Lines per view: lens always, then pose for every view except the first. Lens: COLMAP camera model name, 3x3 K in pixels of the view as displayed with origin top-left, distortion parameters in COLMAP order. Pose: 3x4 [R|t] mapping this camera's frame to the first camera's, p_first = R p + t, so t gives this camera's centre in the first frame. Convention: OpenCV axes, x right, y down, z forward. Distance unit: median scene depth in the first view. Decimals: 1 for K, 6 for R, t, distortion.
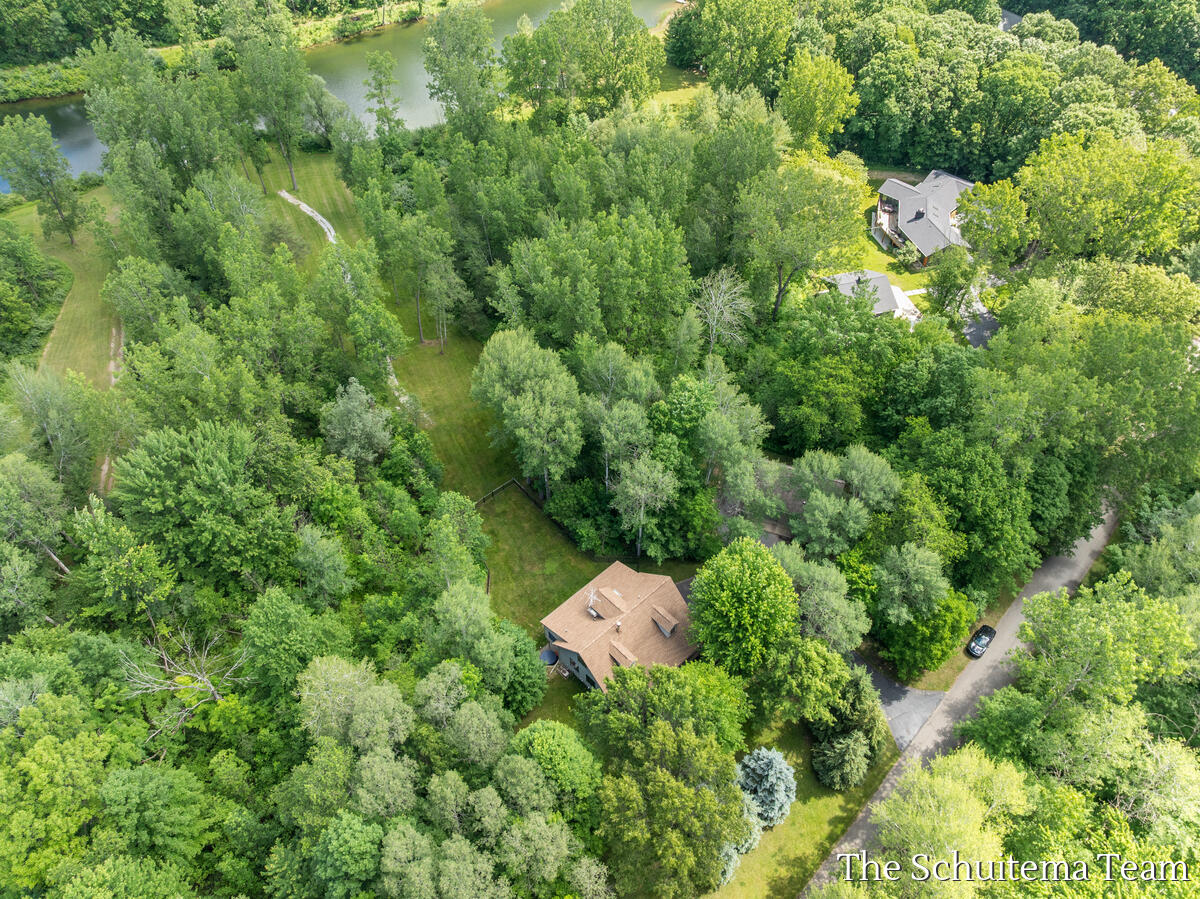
lens RADIAL K [[842.2, 0, 600.0], [0, 842.2, 449.5], [0, 0, 1]] dist [-0.037914, 0.008885]
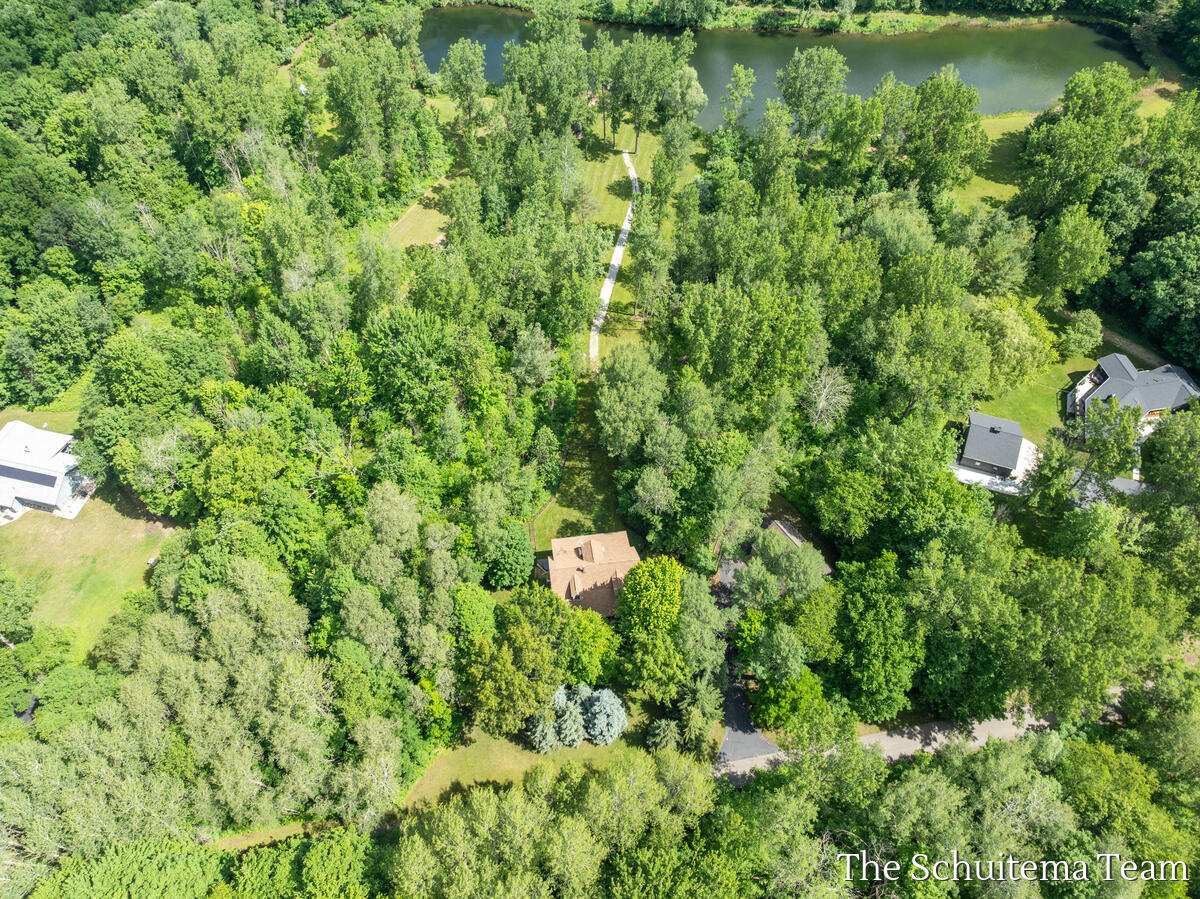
lens RADIAL K [[842.2, 0, 600.0], [0, 842.2, 449.5], [0, 0, 1]] dist [-0.037914, 0.008885]
pose [[0.813204, 0.464333, -0.350848, 0.414146], [-0.435564, 0.885415, 0.162250, -0.190319], [0.385984, 0.020875, 0.922269, -0.269454]]
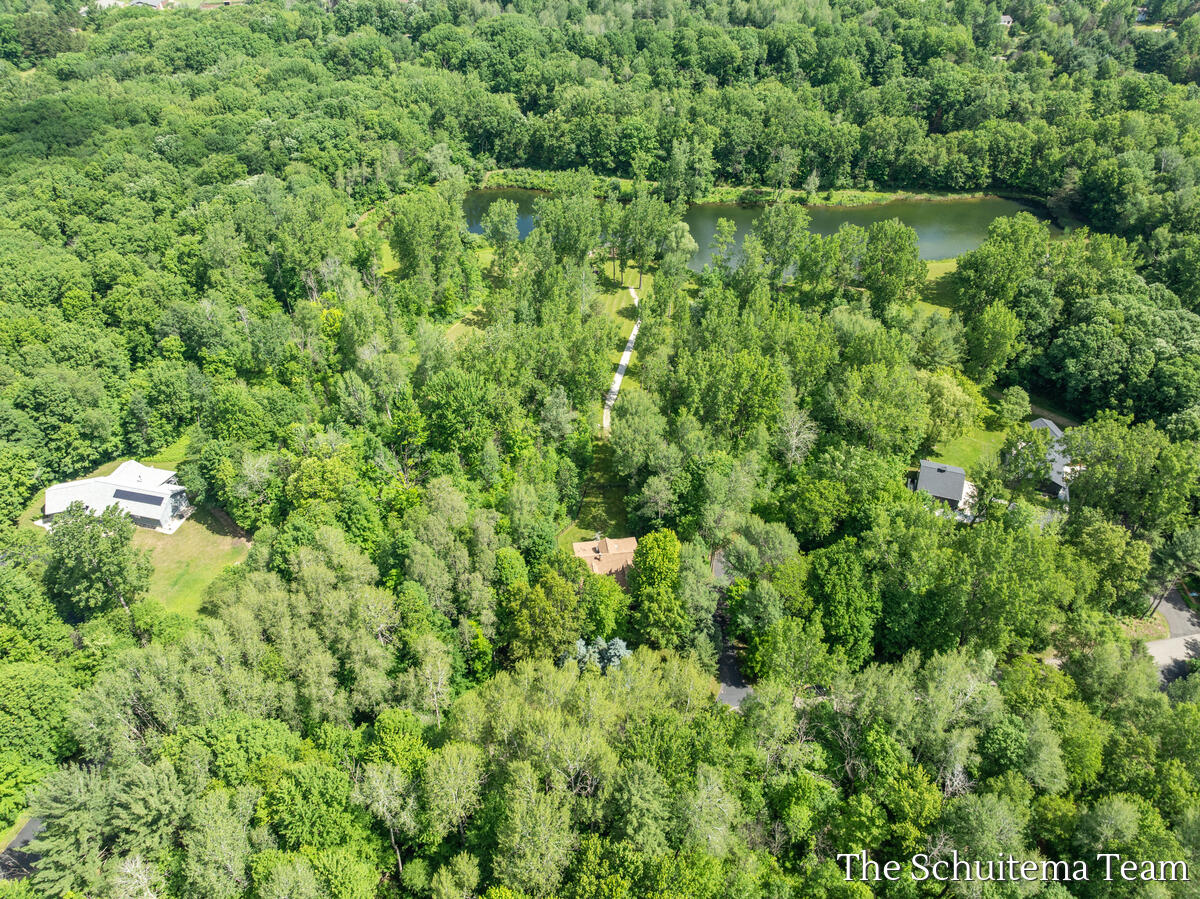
lens RADIAL K [[842.2, 0, 600.0], [0, 842.2, 449.5], [0, 0, 1]] dist [0.005401, -0.093950]
pose [[0.809852, 0.365360, -0.458968, 0.675043], [-0.435062, 0.898891, -0.052110, 0.097204], [0.393523, 0.241881, 0.886923, -0.526332]]
